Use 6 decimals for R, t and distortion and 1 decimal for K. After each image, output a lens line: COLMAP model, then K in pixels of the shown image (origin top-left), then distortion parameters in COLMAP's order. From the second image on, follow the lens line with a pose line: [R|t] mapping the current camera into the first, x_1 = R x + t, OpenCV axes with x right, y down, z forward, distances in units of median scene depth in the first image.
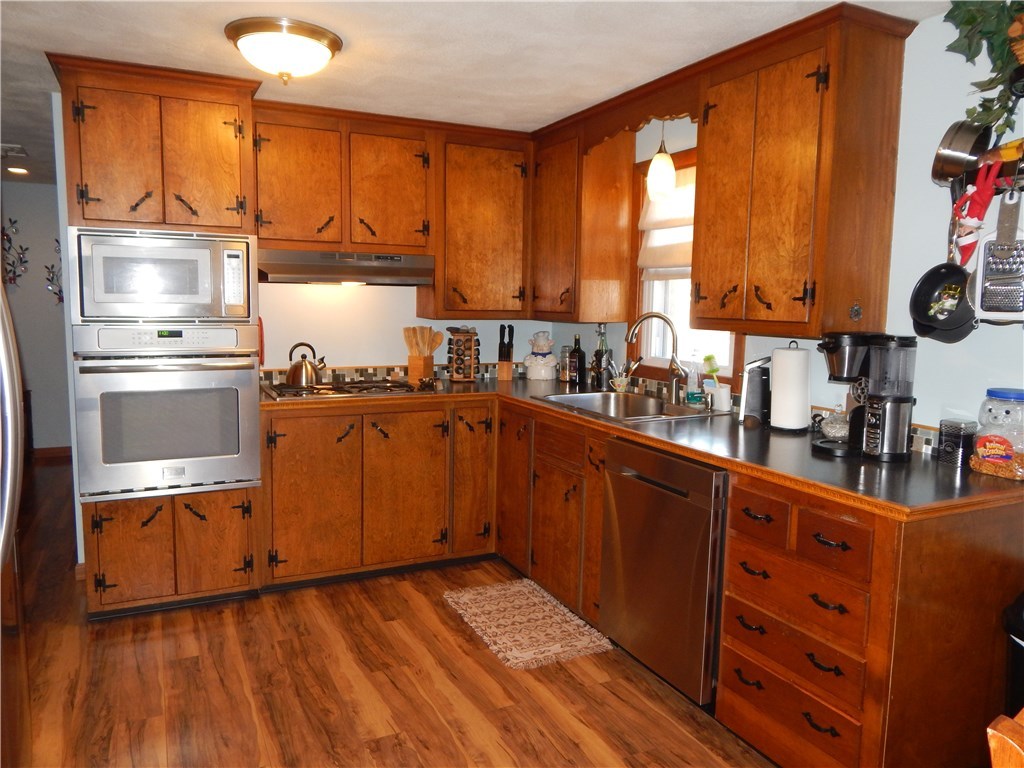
lens RADIAL K [[751.2, 0, 517.3], [0, 751.2, 382.4], [0, 0, 1]] dist [0.009059, -0.005469]
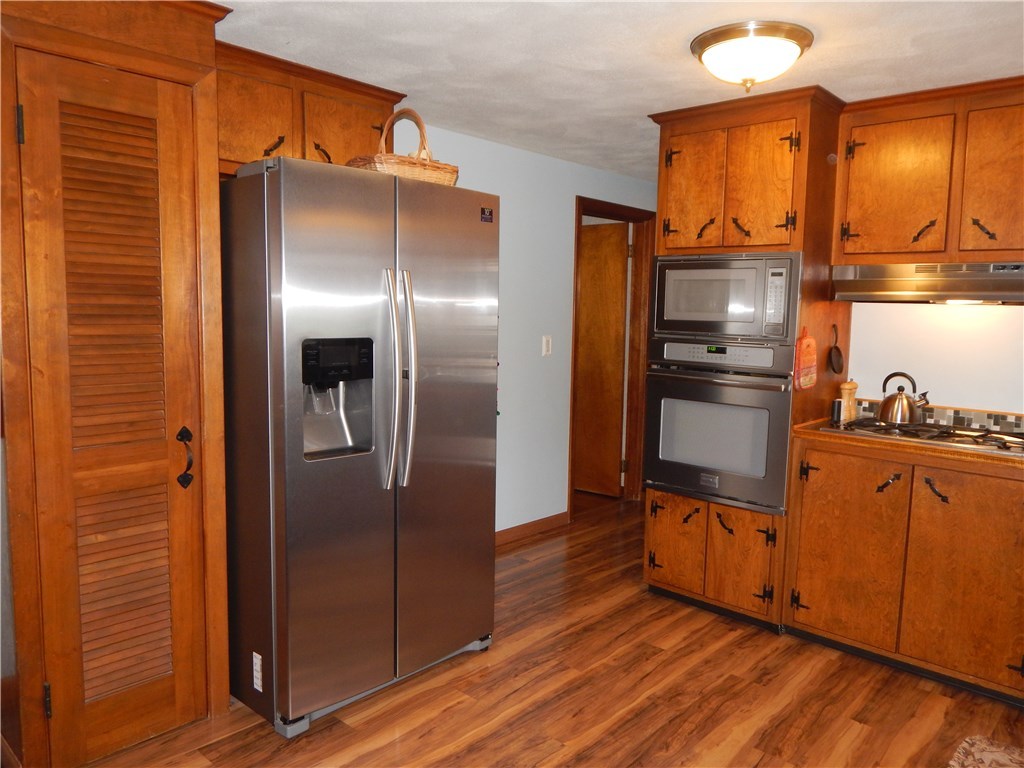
lens RADIAL K [[751.2, 0, 517.4], [0, 751.2, 384.6], [0, 0, 1]] dist [0.009059, -0.005469]
pose [[0.371548, 0.089948, -0.924046, 0.389088], [-0.125514, 0.991025, 0.046000, -0.027388], [0.919890, 0.098890, 0.379503, 0.318260]]
